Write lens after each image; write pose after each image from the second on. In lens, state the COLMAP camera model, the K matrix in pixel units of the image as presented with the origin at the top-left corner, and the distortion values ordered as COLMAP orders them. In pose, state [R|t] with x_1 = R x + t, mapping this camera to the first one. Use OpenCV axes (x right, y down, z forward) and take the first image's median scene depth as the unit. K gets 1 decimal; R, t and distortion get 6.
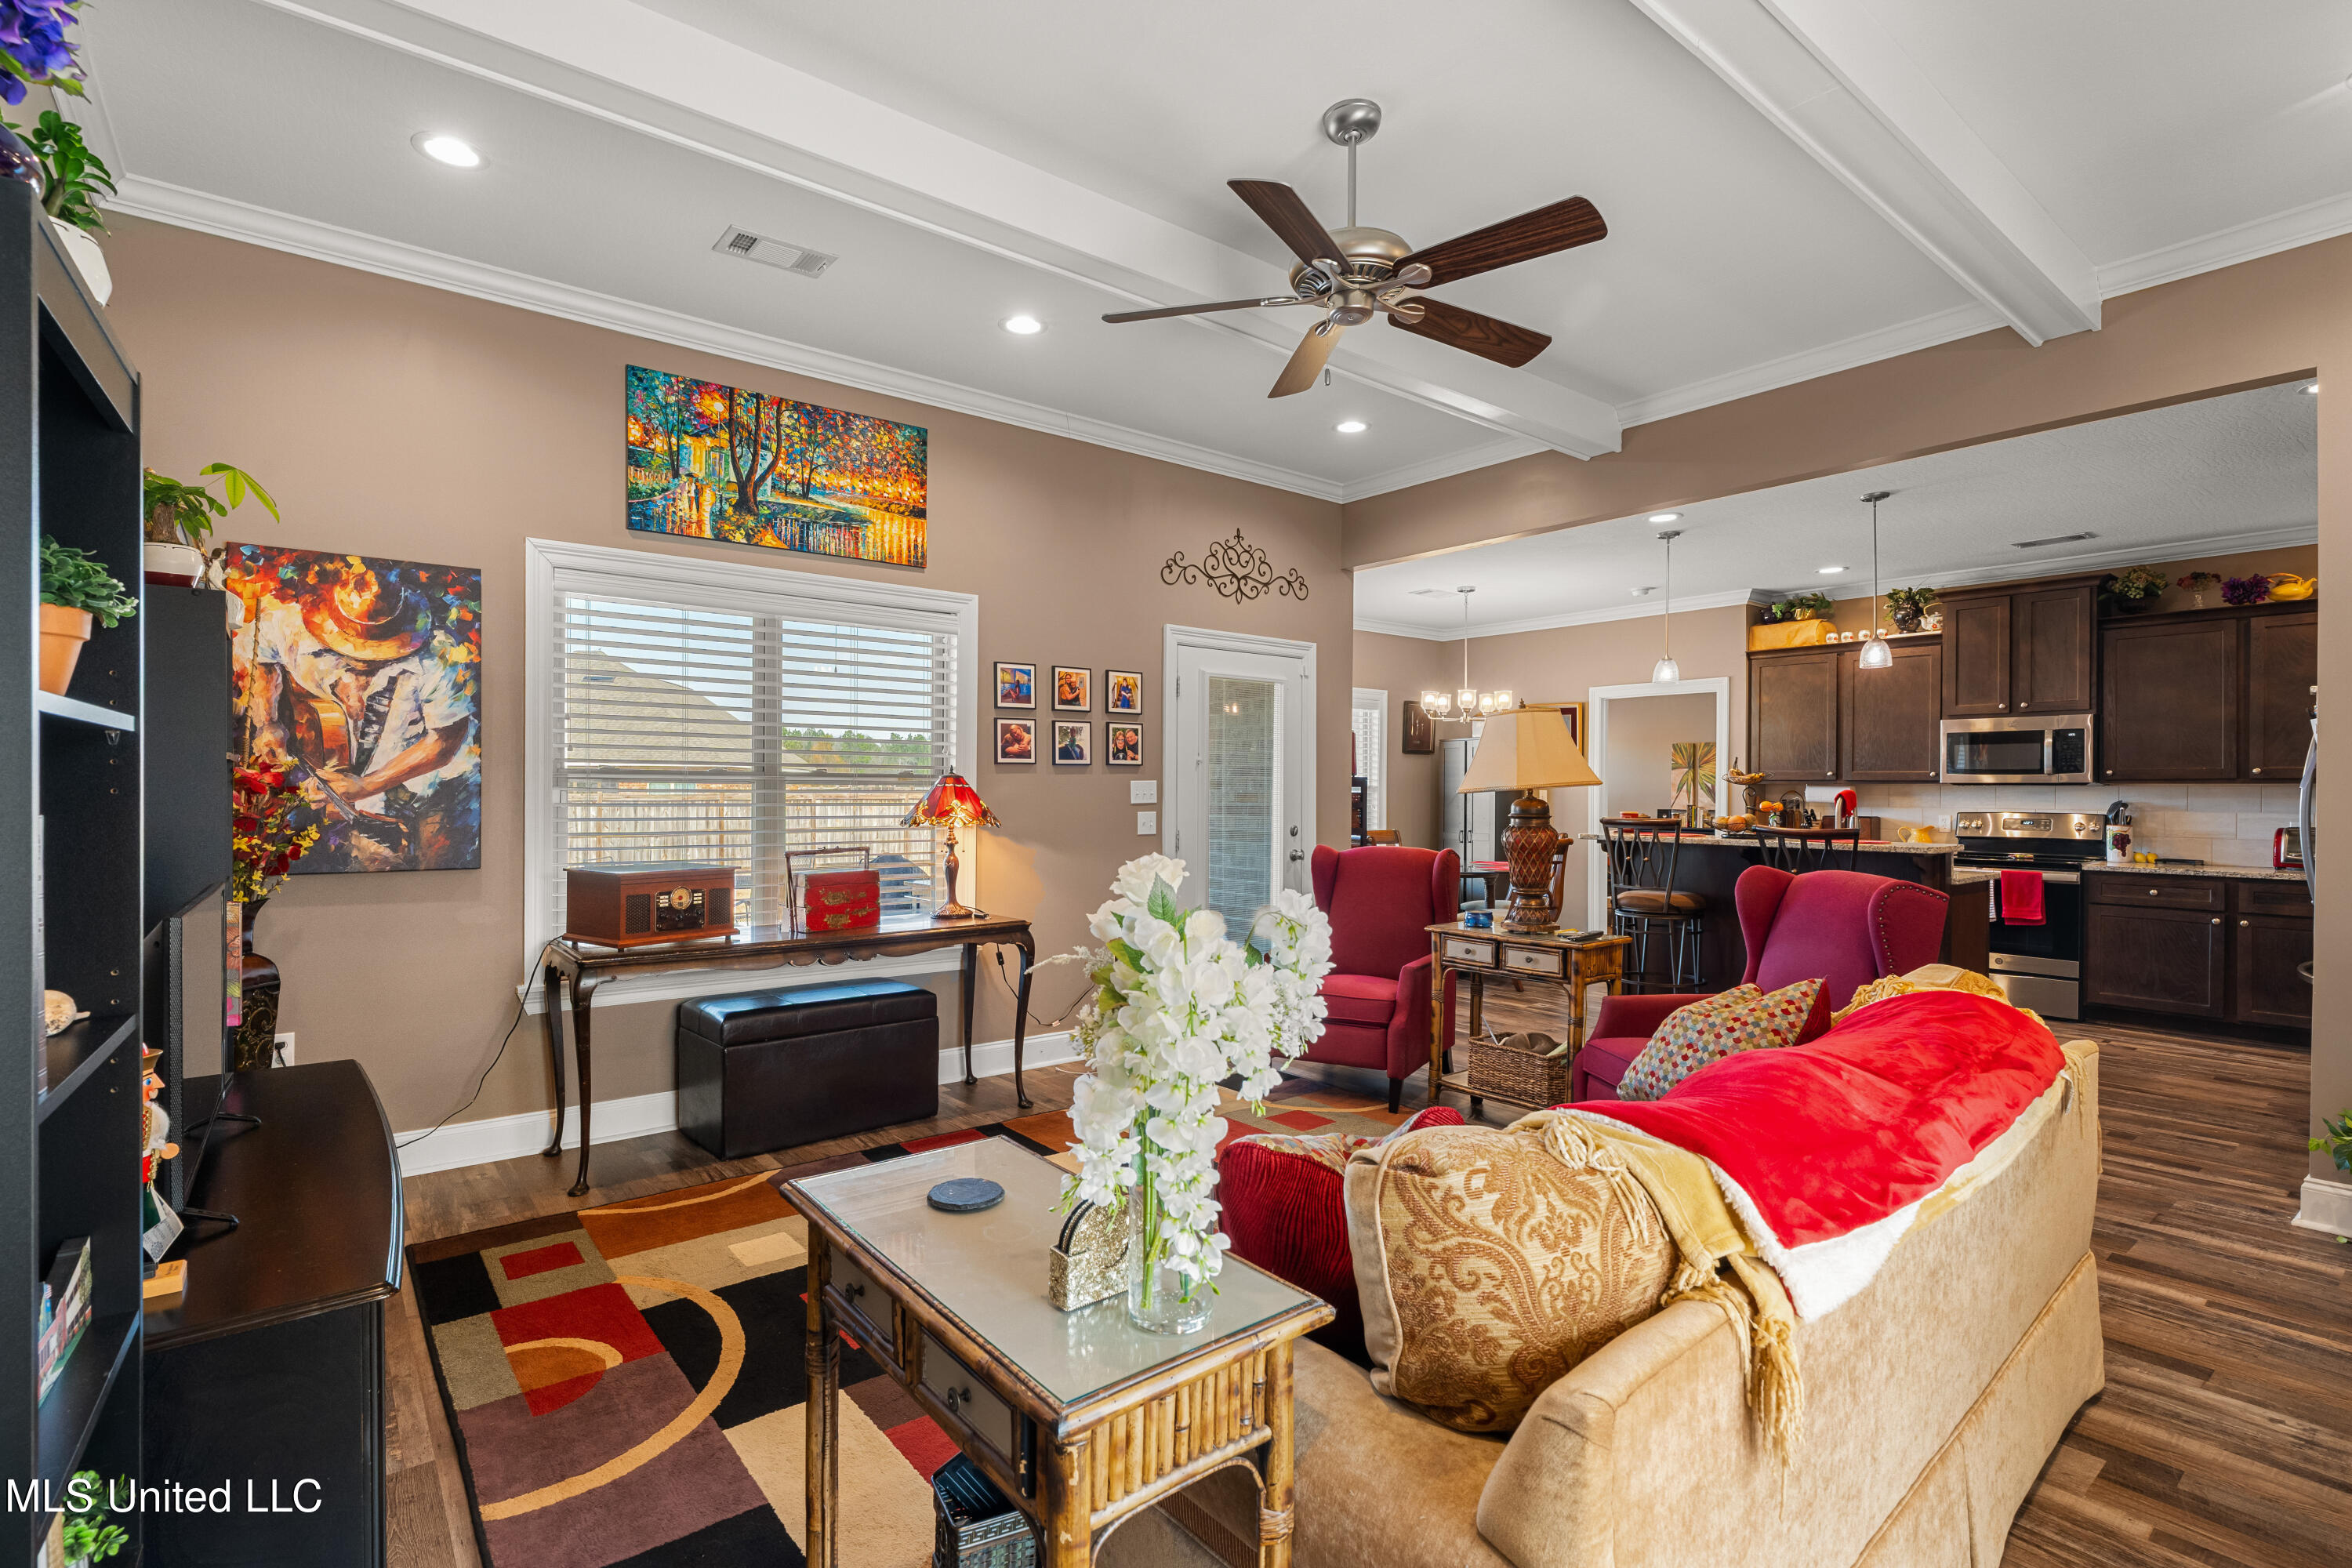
lens RADIAL K [[1097.7, 0, 1177.8], [0, 1097.7, 791.2], [0, 0, 1]] dist [-0.004114, -0.000492]
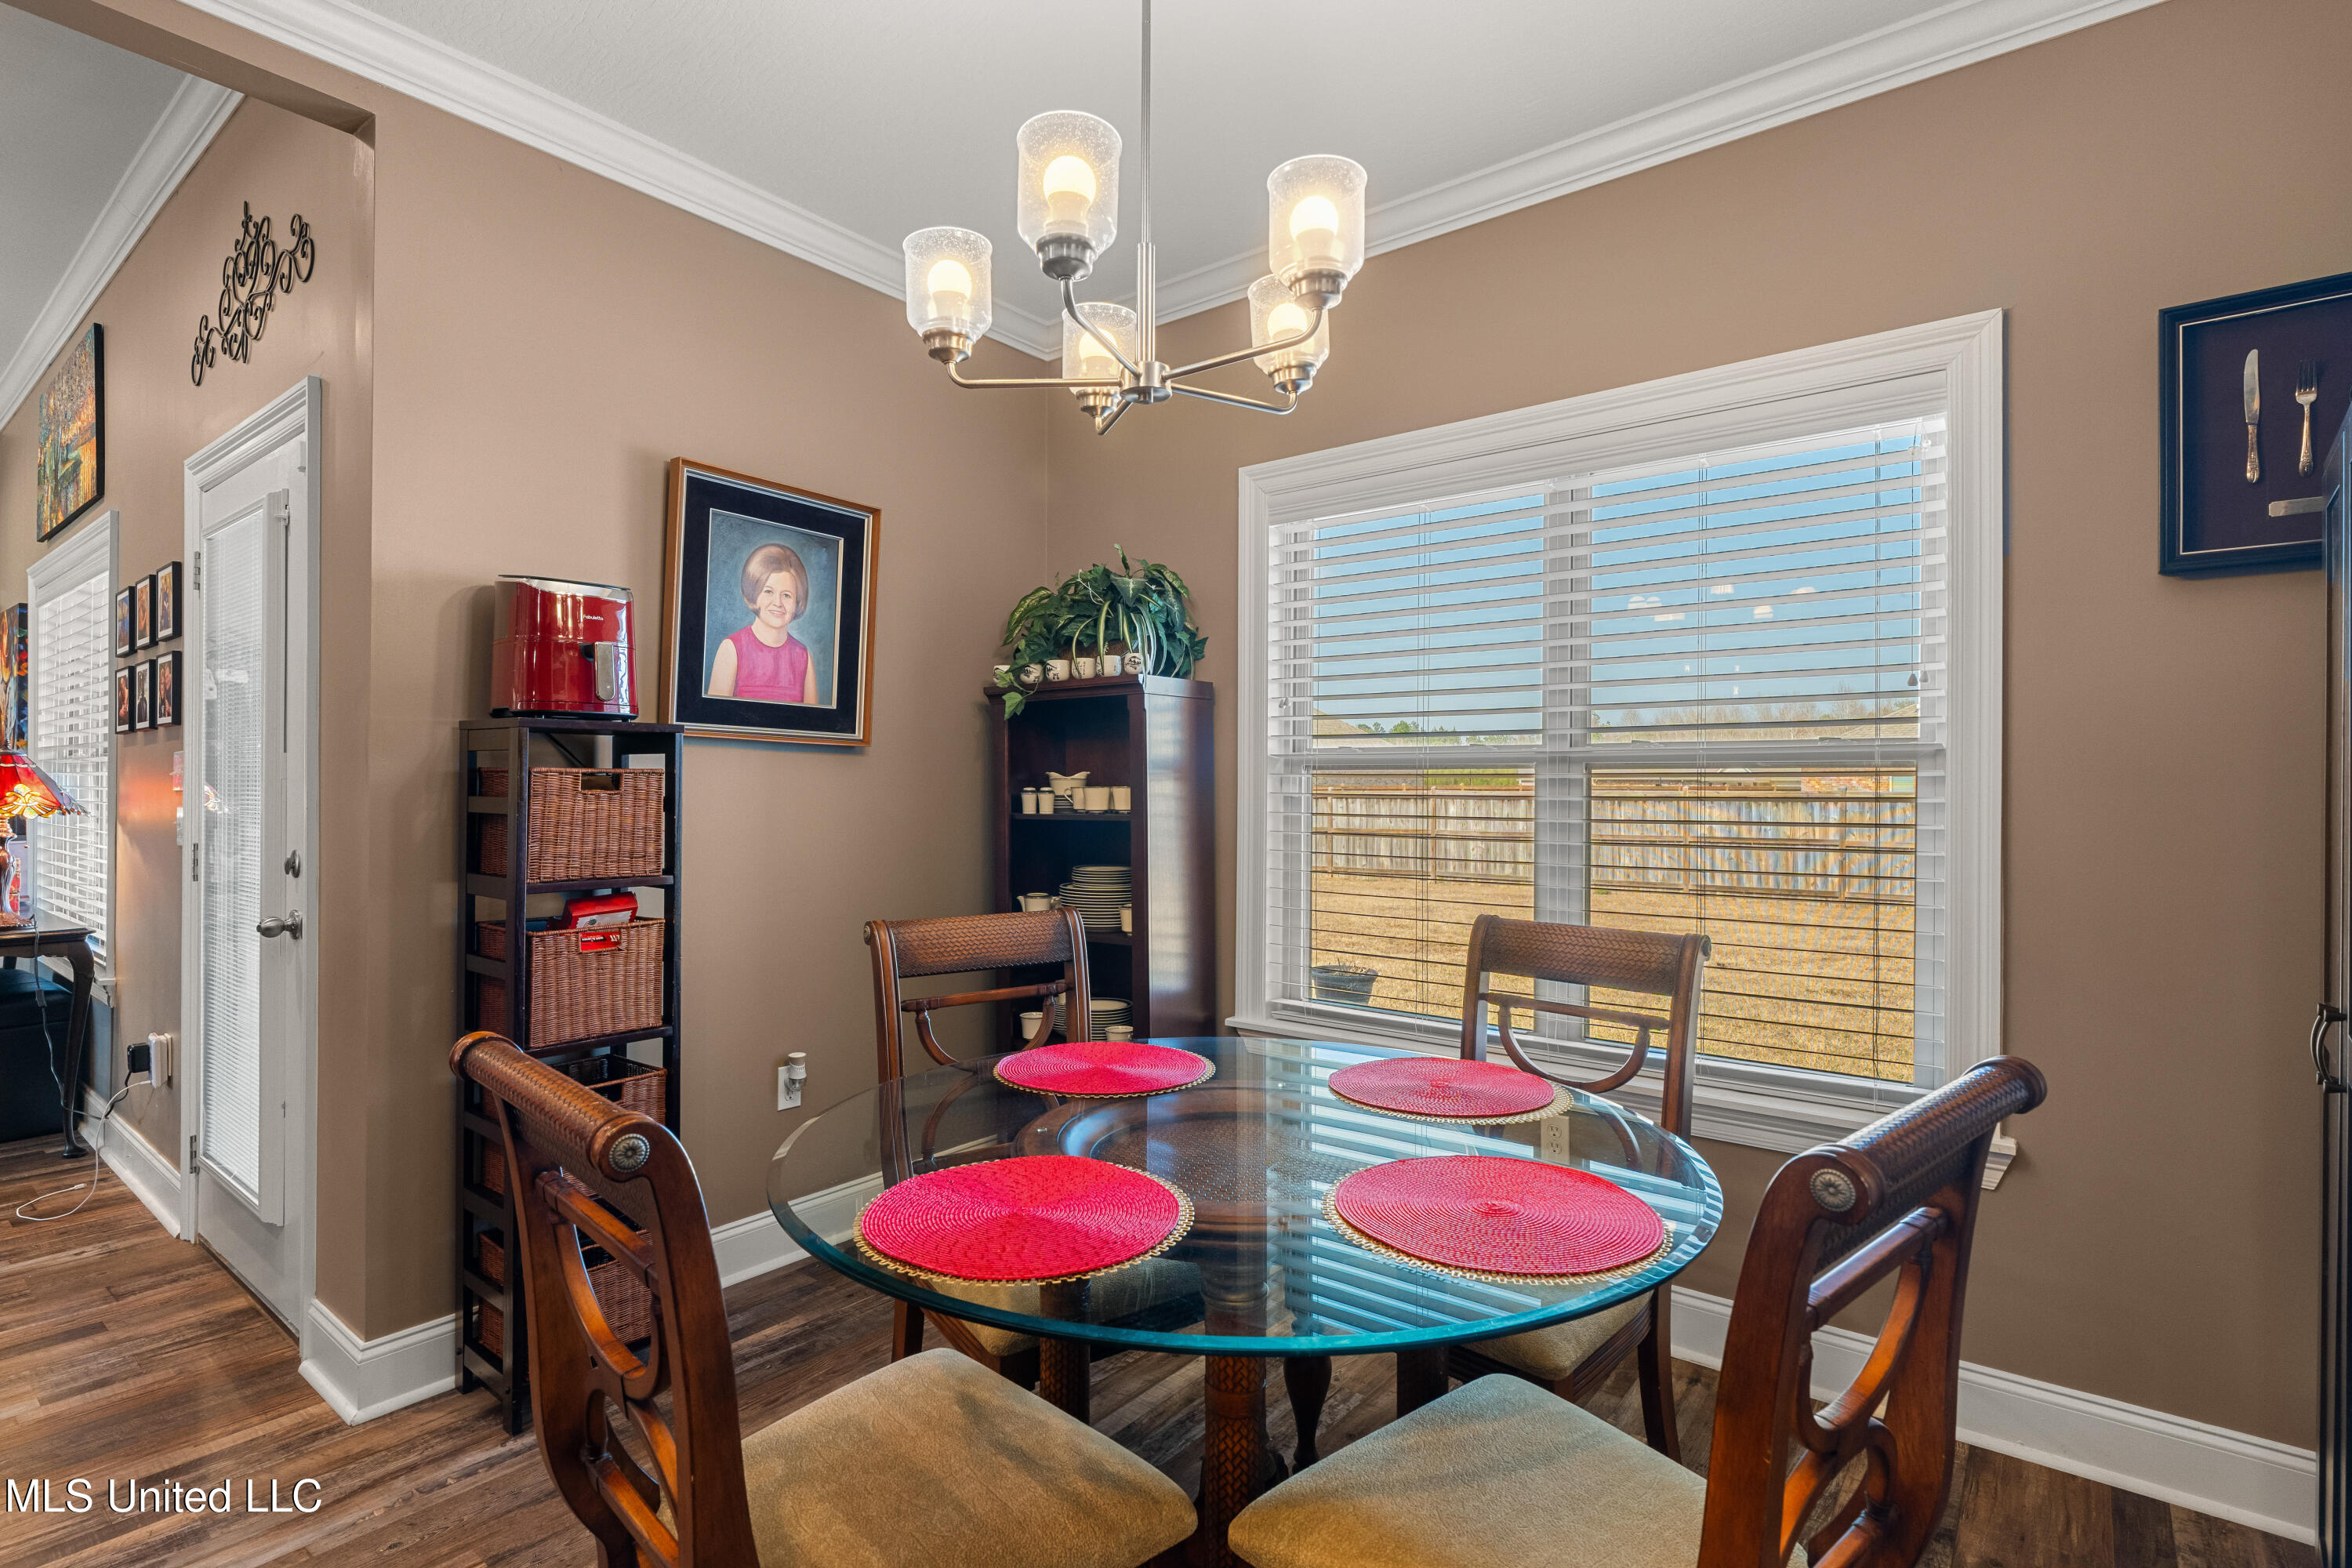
lens RADIAL K [[1120.9, 0, 1176.0], [0, 1120.9, 784.0], [0, 0, 1]] dist [-0.002224, -0.000193]
pose [[0.223698, -0.006308, -0.974638, 0.614567], [-0.005097, 0.999958, -0.007642, 0.009165], [0.974645, 0.006677, 0.223656, 1.309845]]
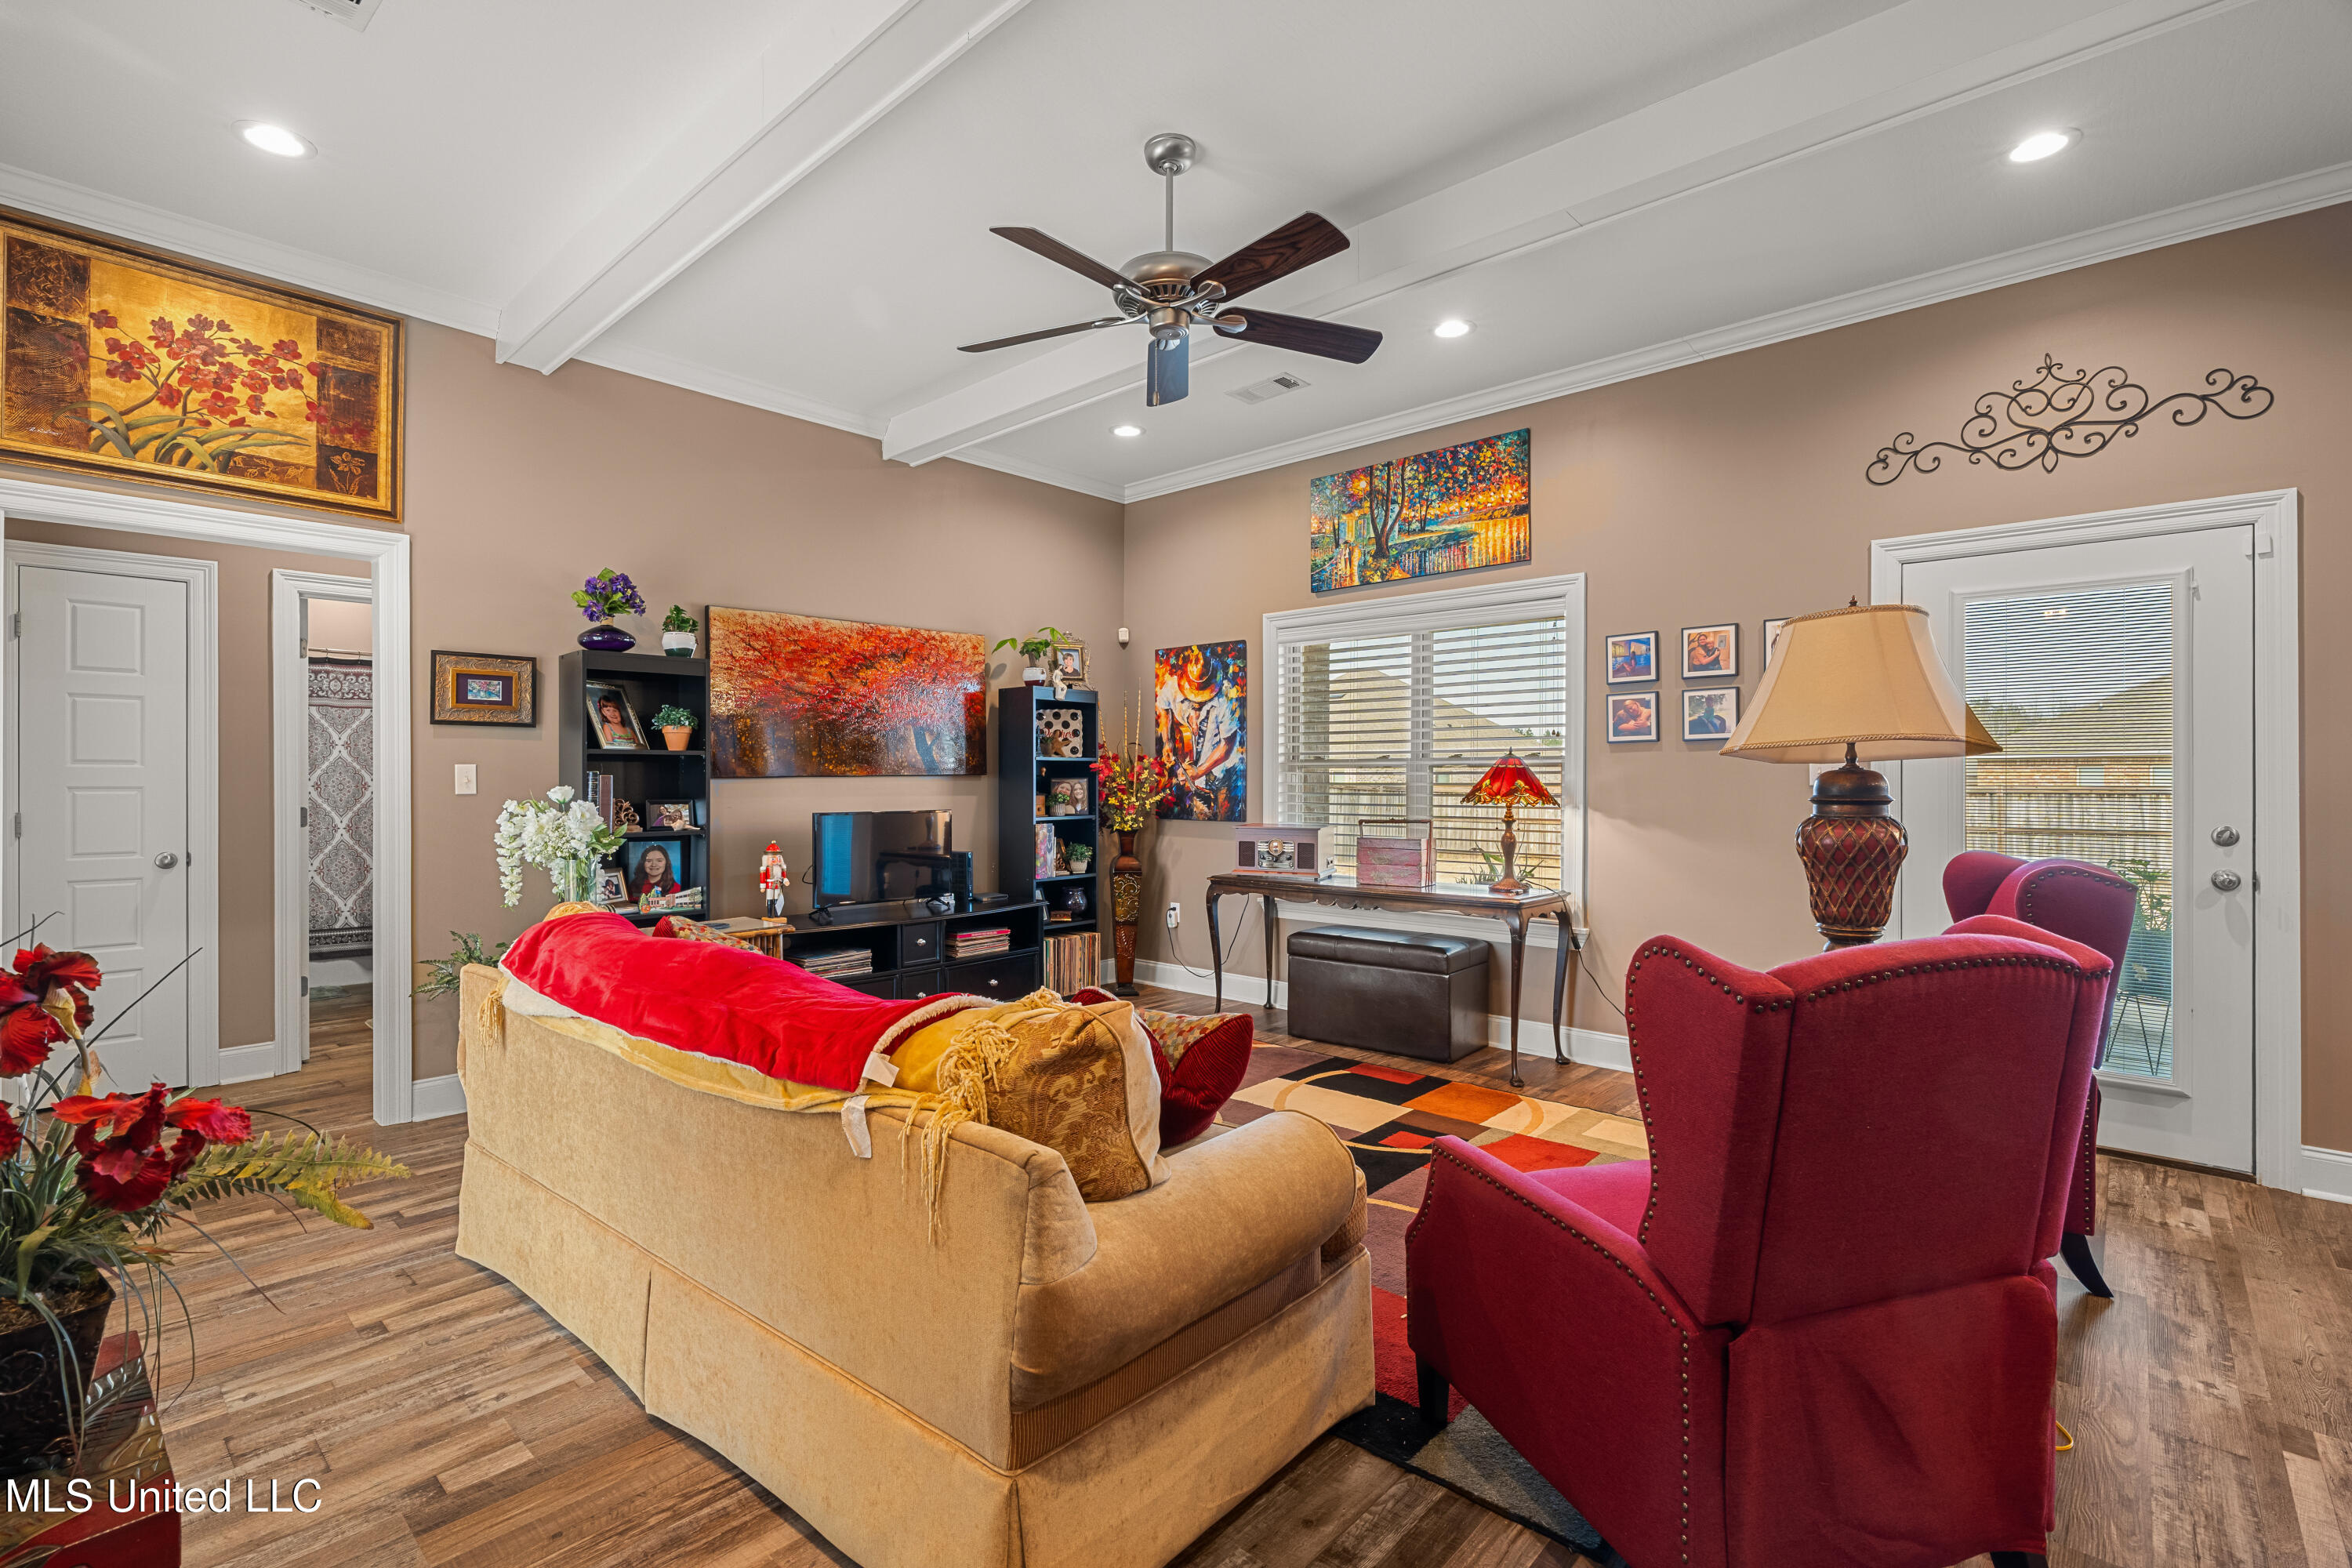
lens RADIAL K [[1053.3, 0, 1176.0], [0, 1053.3, 784.0], [0, 0, 1]] dist [-0.002140, 0.000543]
pose [[0.167174, -0.003778, -0.985920, 0.582075], [-0.002064, 0.999989, -0.004181, 0.013350], [0.985925, 0.002734, 0.167164, 0.409785]]
